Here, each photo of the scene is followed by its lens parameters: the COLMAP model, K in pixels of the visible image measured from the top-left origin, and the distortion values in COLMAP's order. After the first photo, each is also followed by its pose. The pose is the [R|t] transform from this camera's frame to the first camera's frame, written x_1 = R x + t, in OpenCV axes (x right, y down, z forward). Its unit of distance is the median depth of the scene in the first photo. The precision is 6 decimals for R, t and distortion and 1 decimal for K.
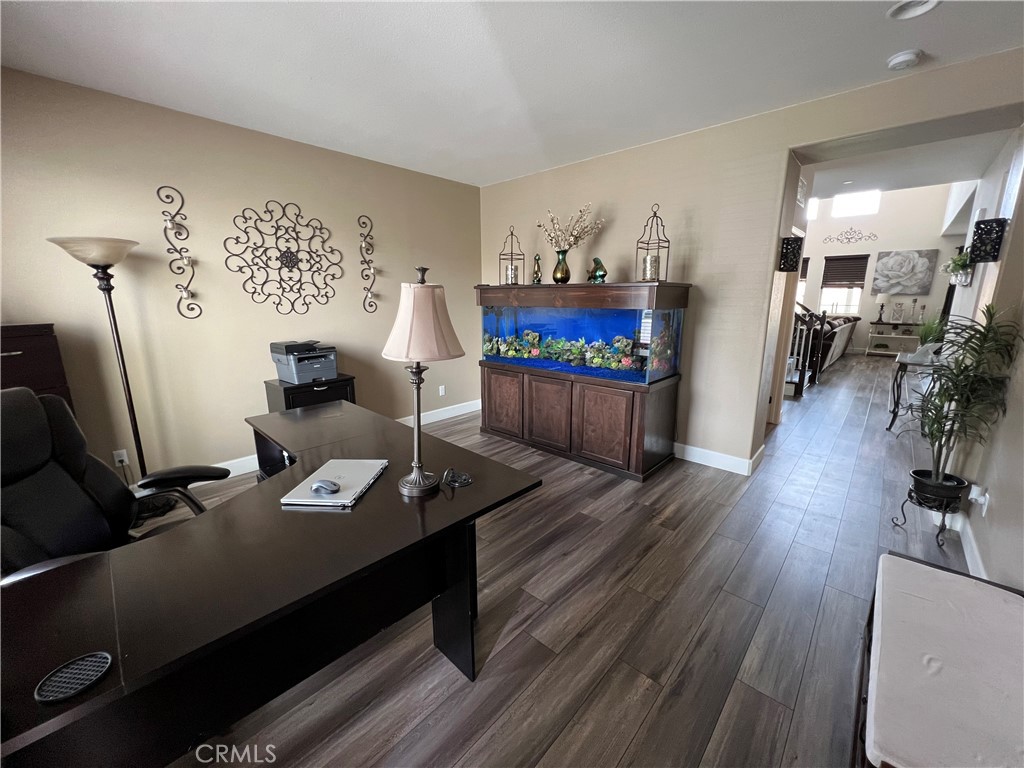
lens RADIAL K [[409.9, 0, 512.0], [0, 409.9, 384.0], [0, 0, 1]] dist [-0.001456, 0.000421]
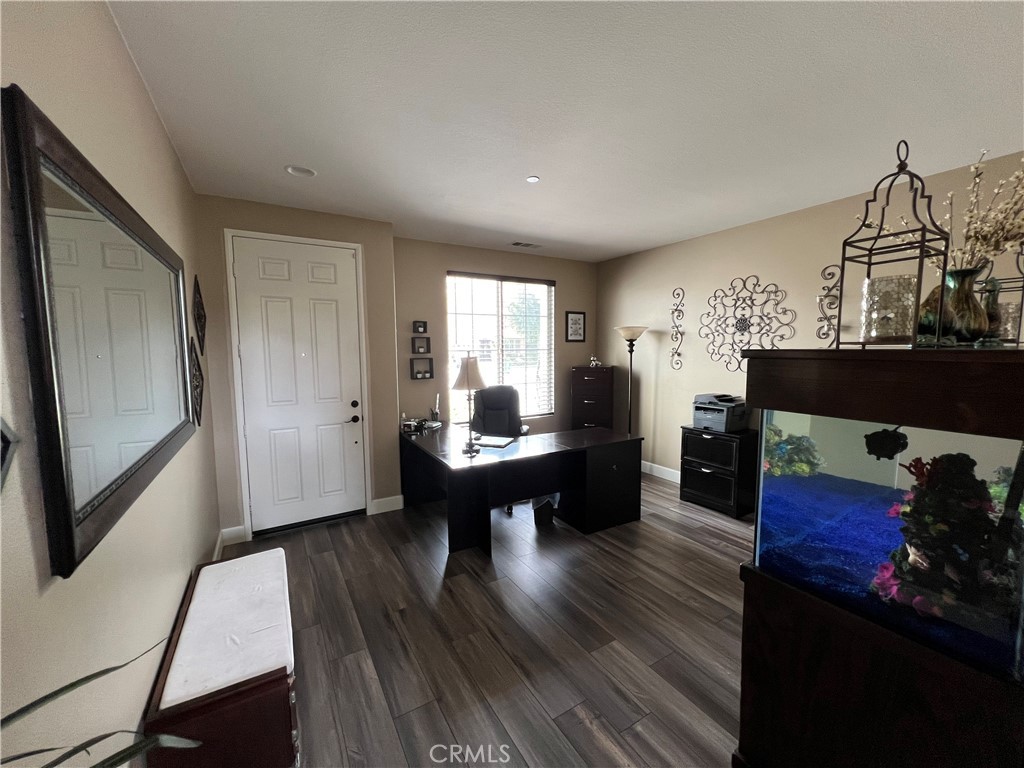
lens RADIAL K [[409.9, 0, 512.0], [0, 409.9, 384.0], [0, 0, 1]] dist [-0.001456, 0.000421]
pose [[-0.285990, 0.088512, -0.954136, 0.766515], [-0.194289, 0.969686, 0.148190, -0.194930], [0.938329, 0.227759, -0.260124, 0.757015]]
